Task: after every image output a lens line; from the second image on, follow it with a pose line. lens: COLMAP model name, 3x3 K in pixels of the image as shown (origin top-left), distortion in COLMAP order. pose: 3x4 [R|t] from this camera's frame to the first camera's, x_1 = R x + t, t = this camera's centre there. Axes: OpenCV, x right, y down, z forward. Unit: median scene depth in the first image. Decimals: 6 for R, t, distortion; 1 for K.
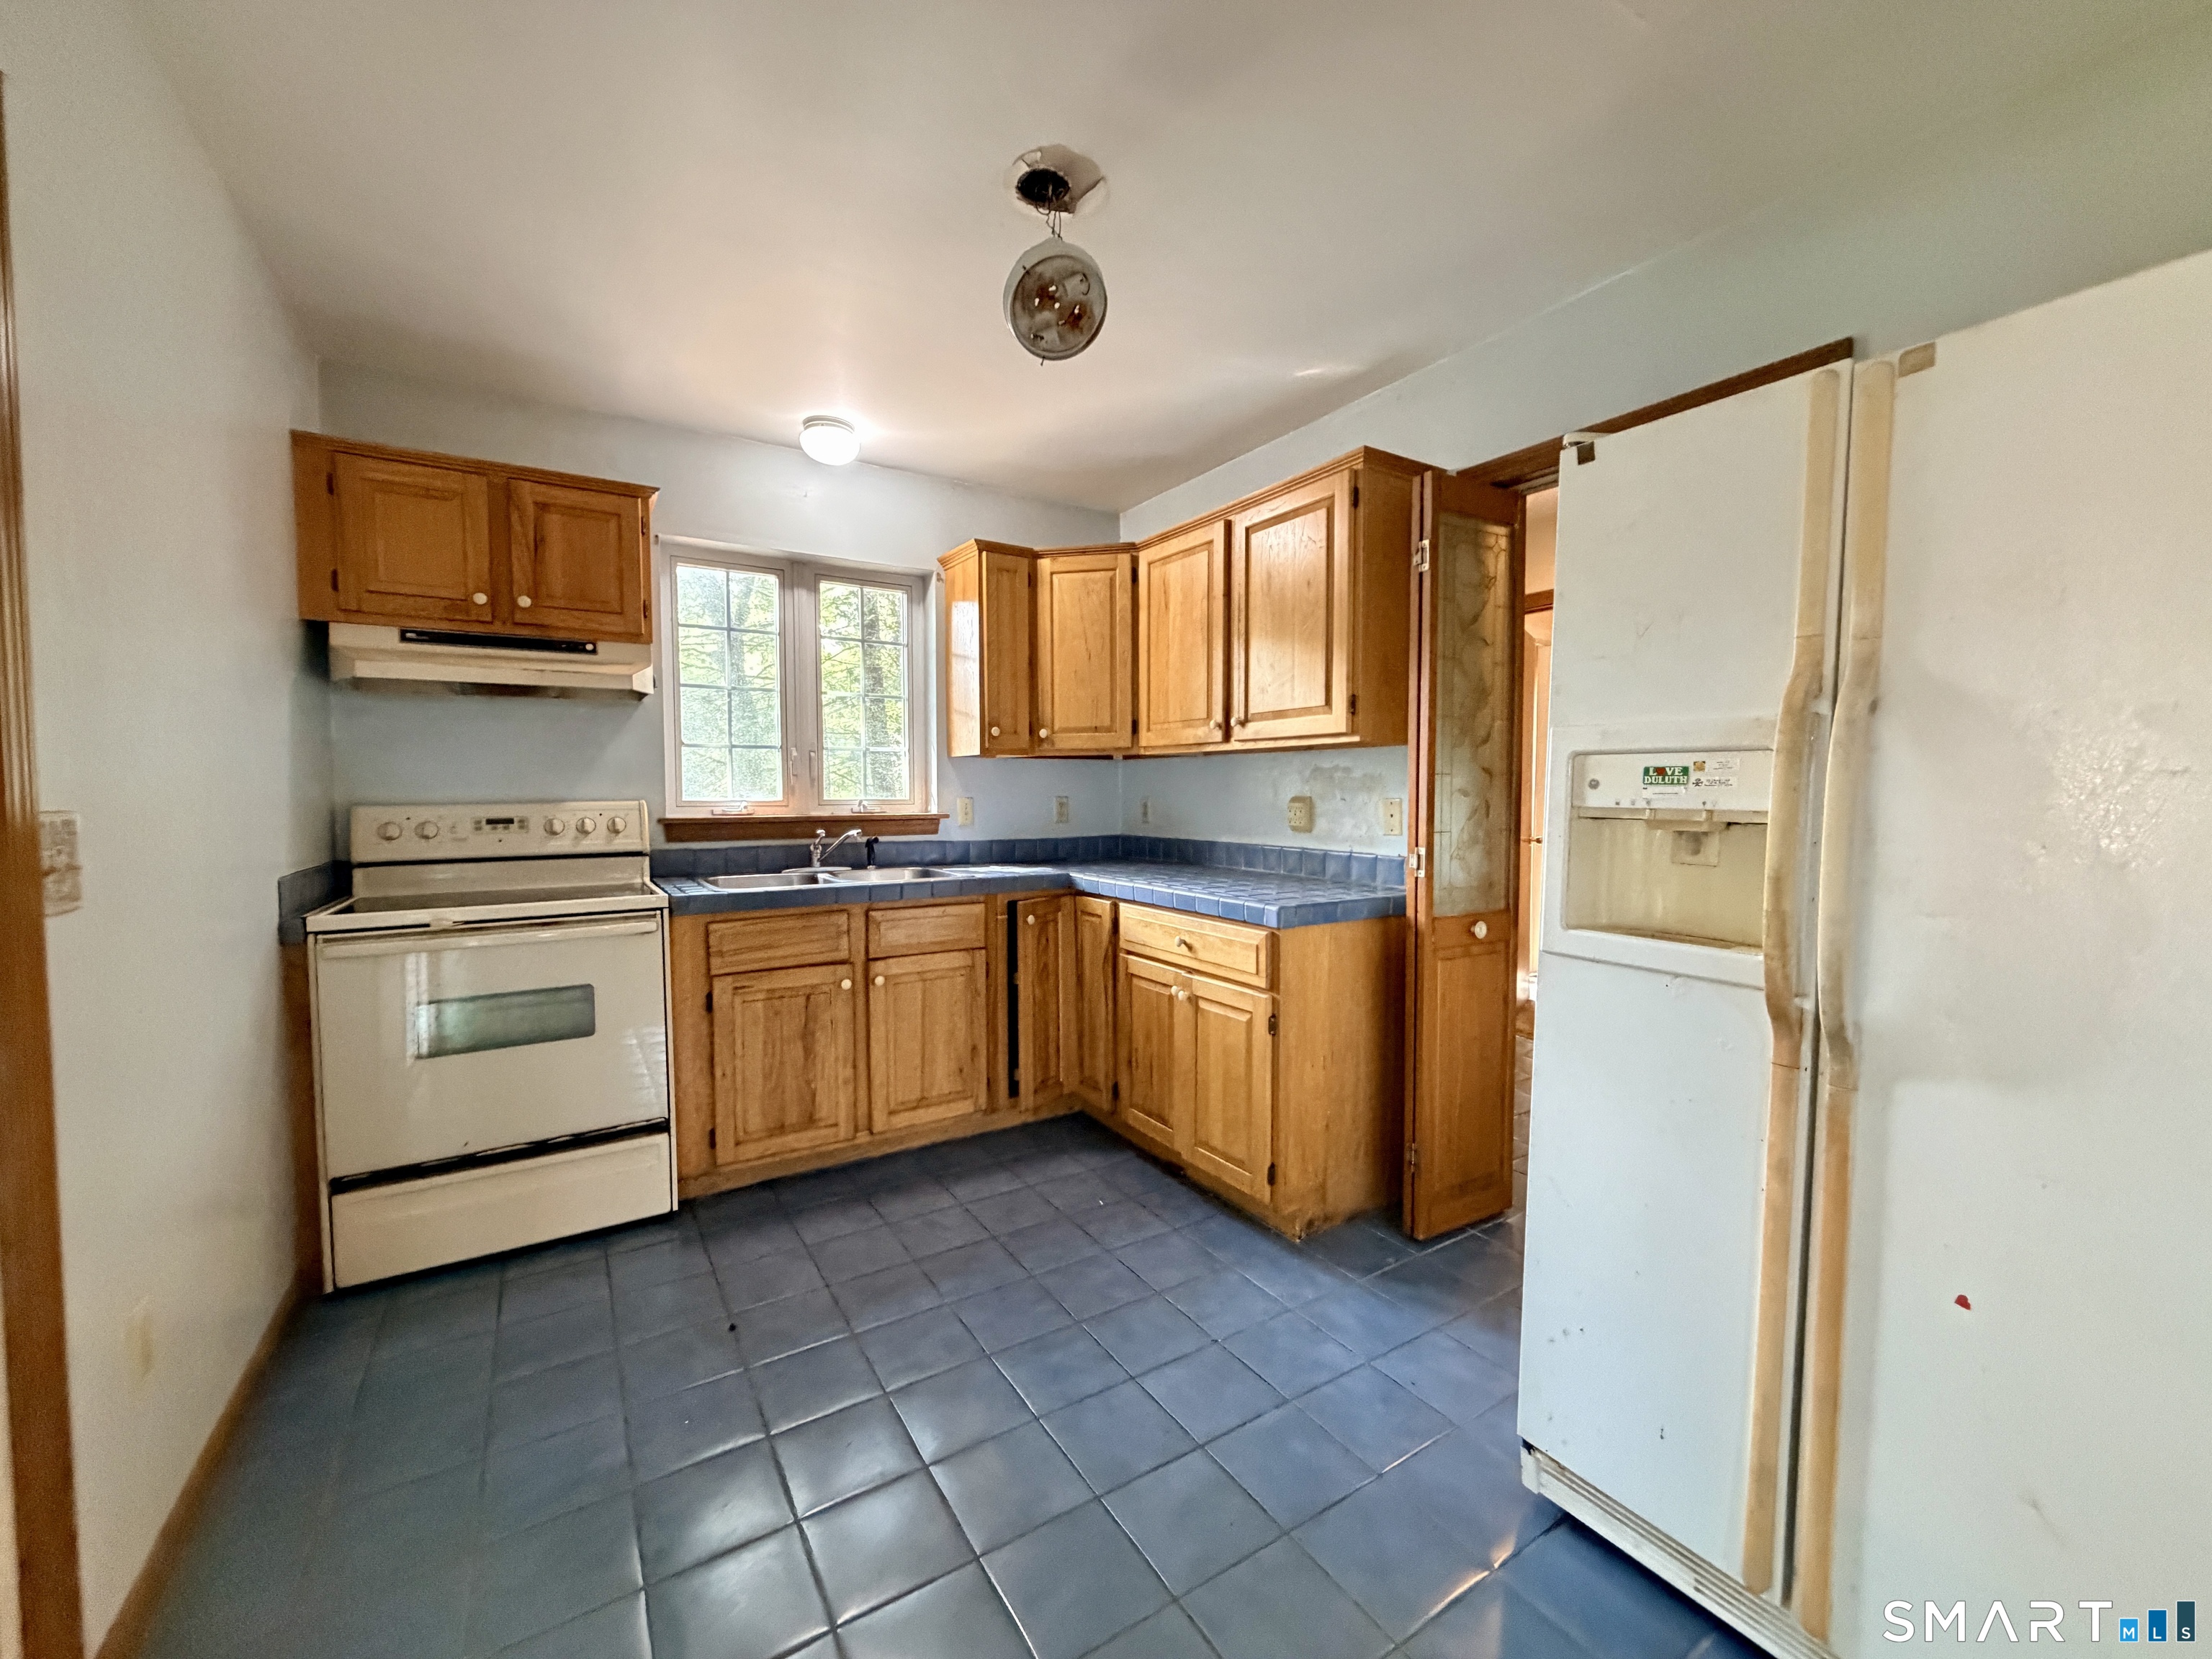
lens RADIAL K [[882.4, 0, 1106.0], [0, 882.4, 829.5], [0, 0, 1]] dist [-0.000375, -0.000410]
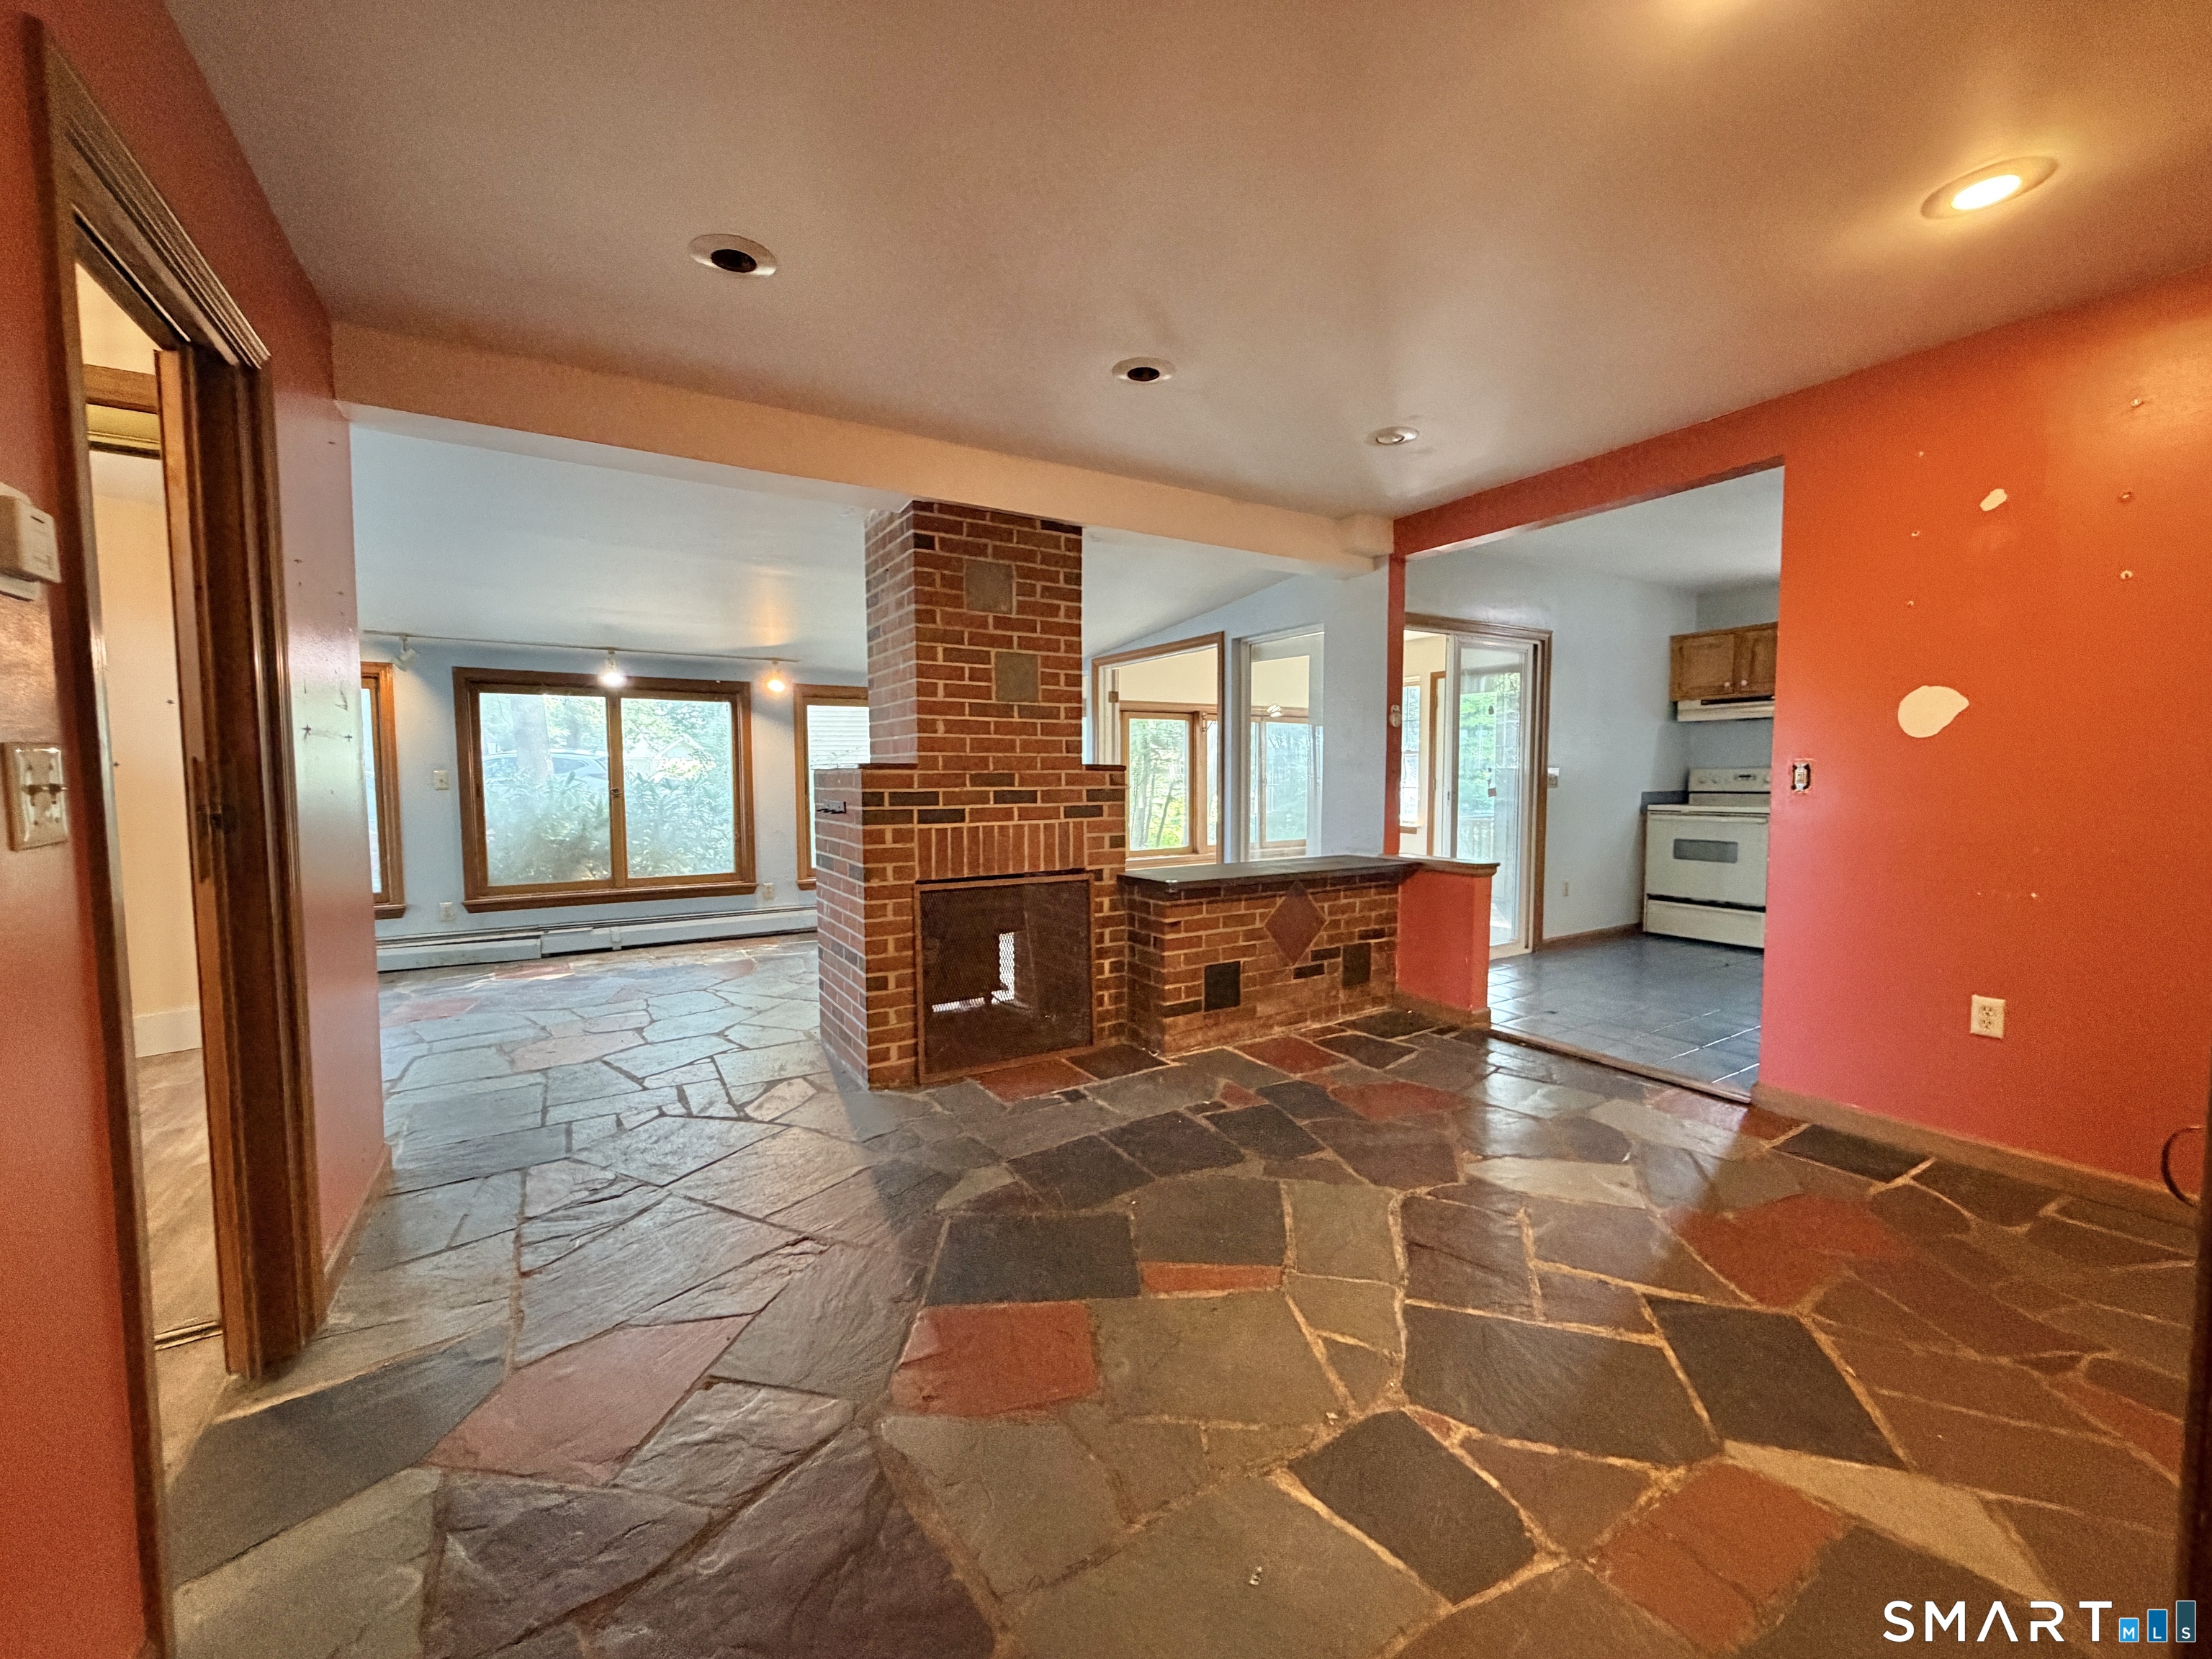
lens RADIAL K [[882.4, 0, 1106.0], [0, 882.4, 829.5], [0, 0, 1]] dist [-0.000375, -0.000410]
pose [[-0.010477, 0.067949, -0.997634, 1.499645], [-0.043010, 0.996735, 0.068339, 0.040631], [0.999020, 0.043625, -0.007521, -0.581639]]
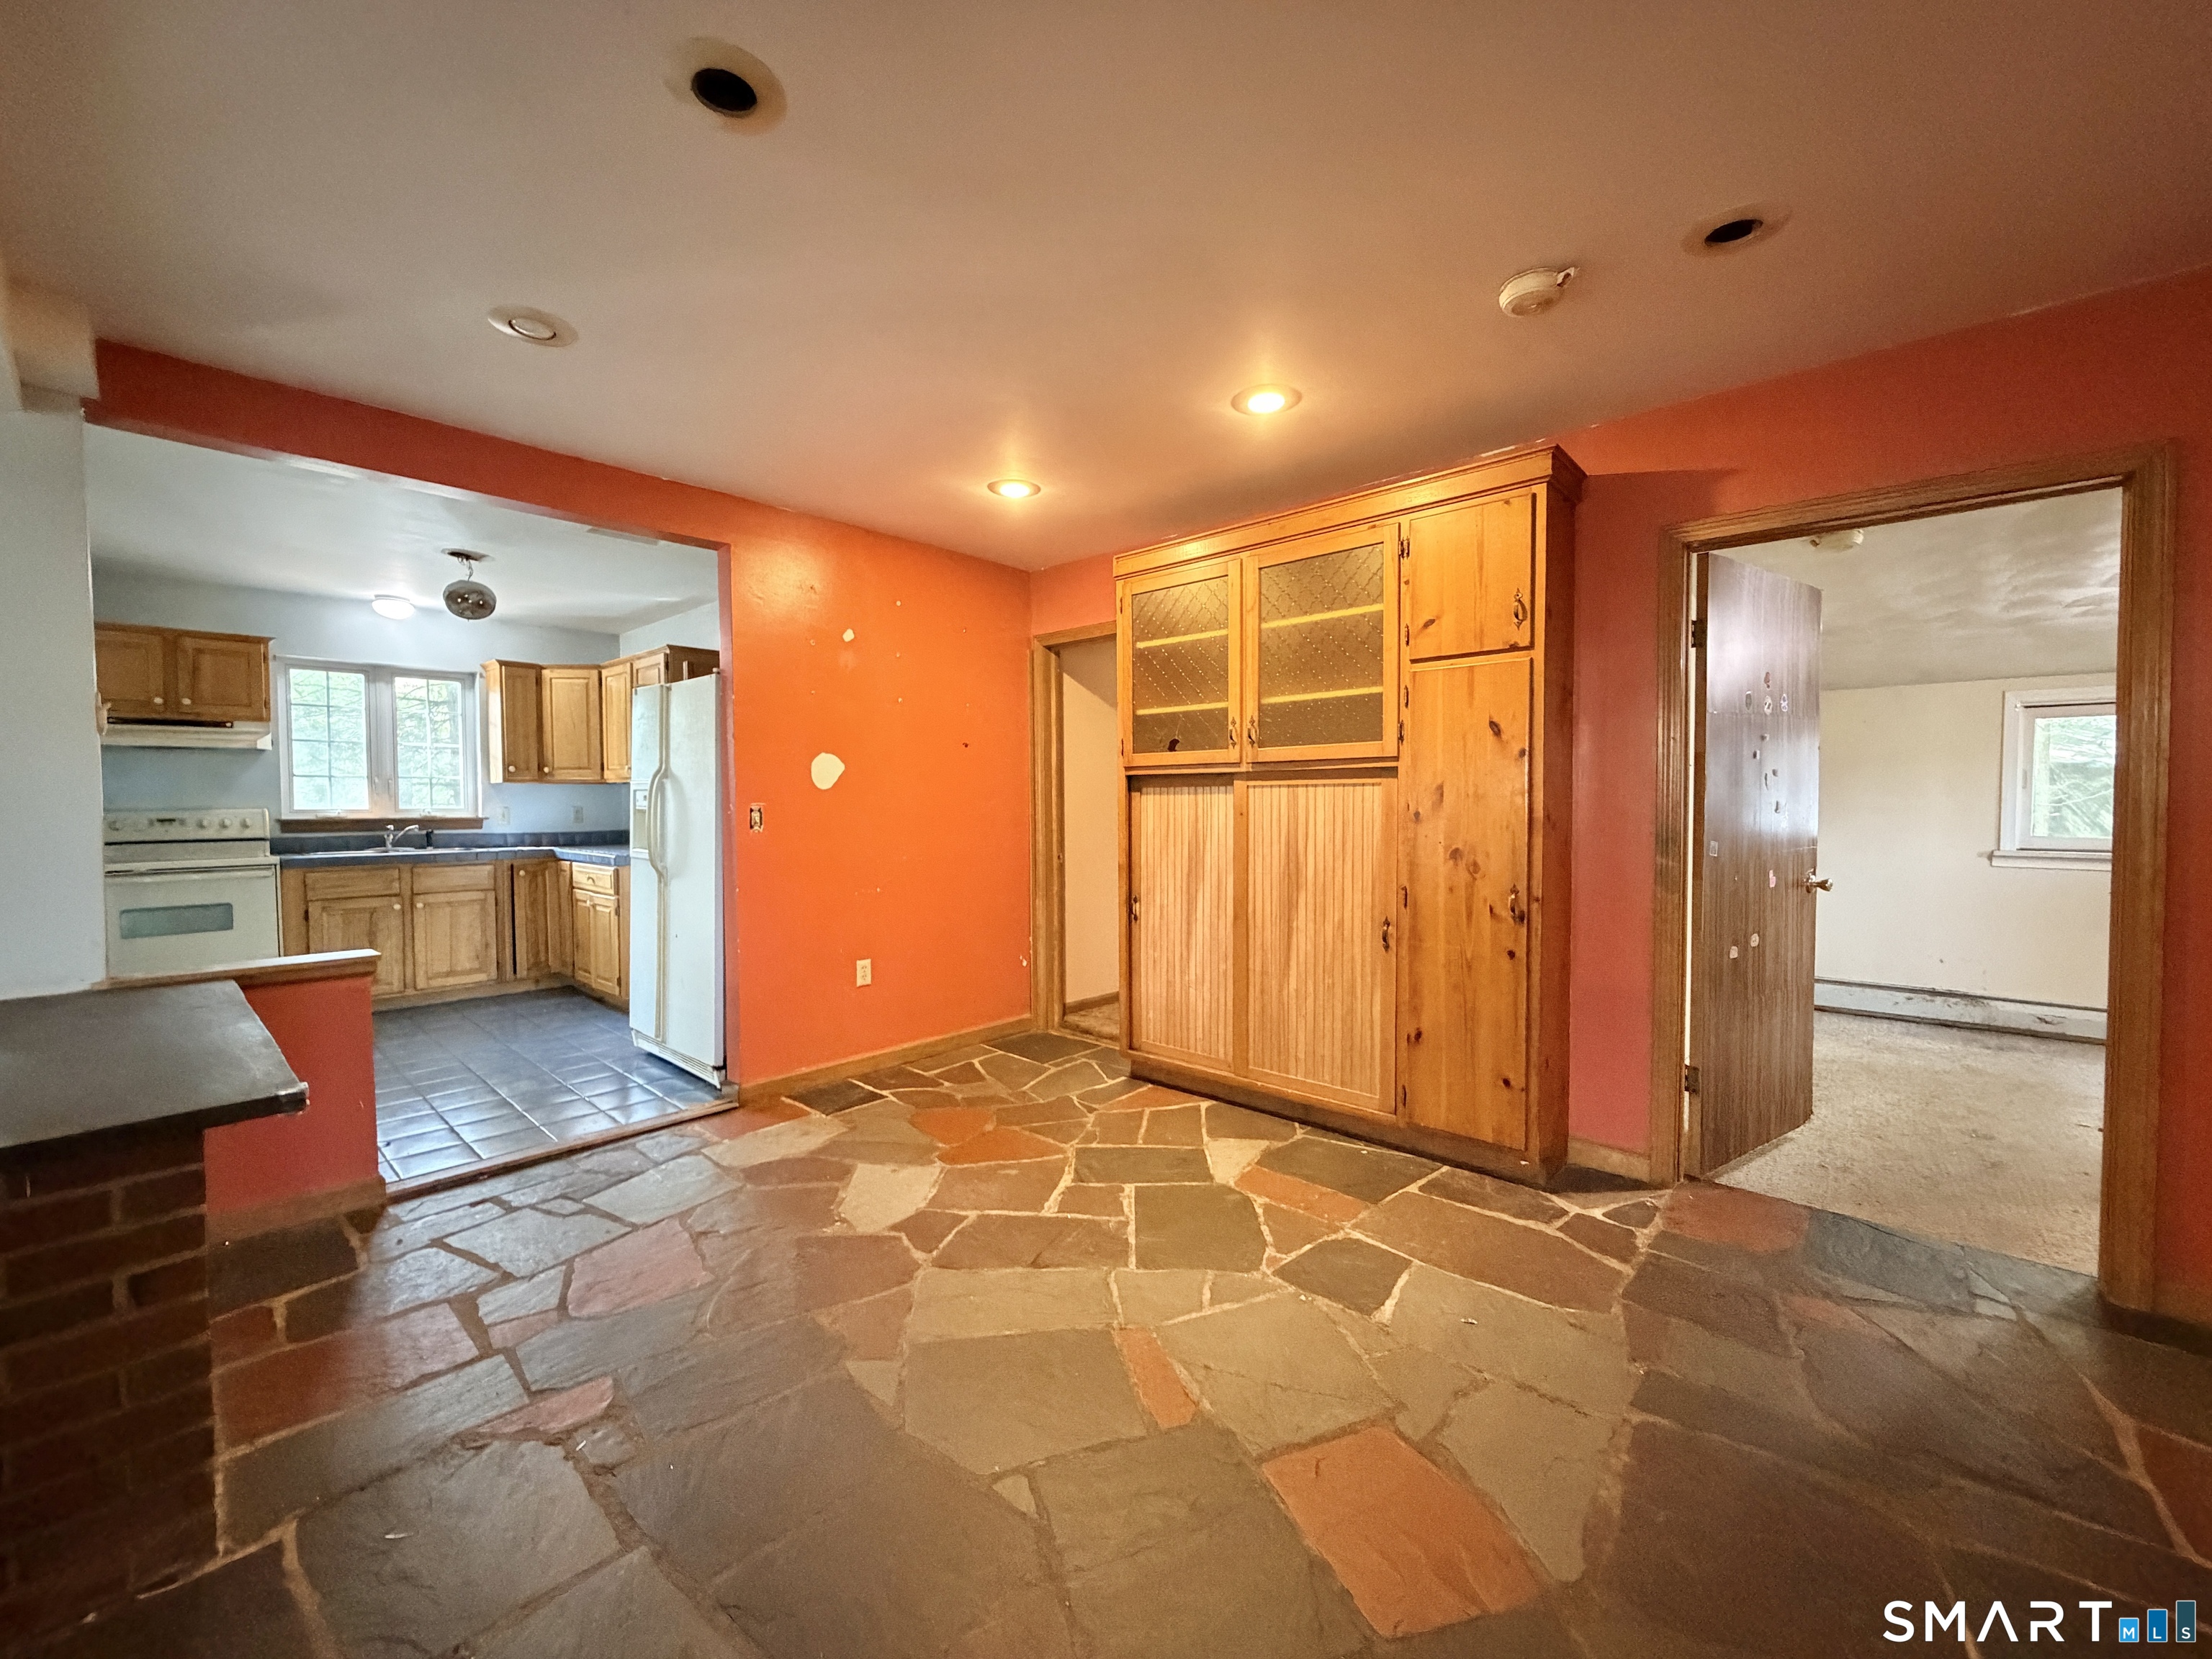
lens RADIAL K [[882.4, 0, 1106.0], [0, 882.4, 829.5], [0, 0, 1]] dist [-0.000375, -0.000410]
pose [[0.964460, -0.009591, 0.264055, 0.613029], [0.013642, 0.999816, -0.013511, 0.053972], [-0.263877, 0.016633, 0.964413, -1.110235]]
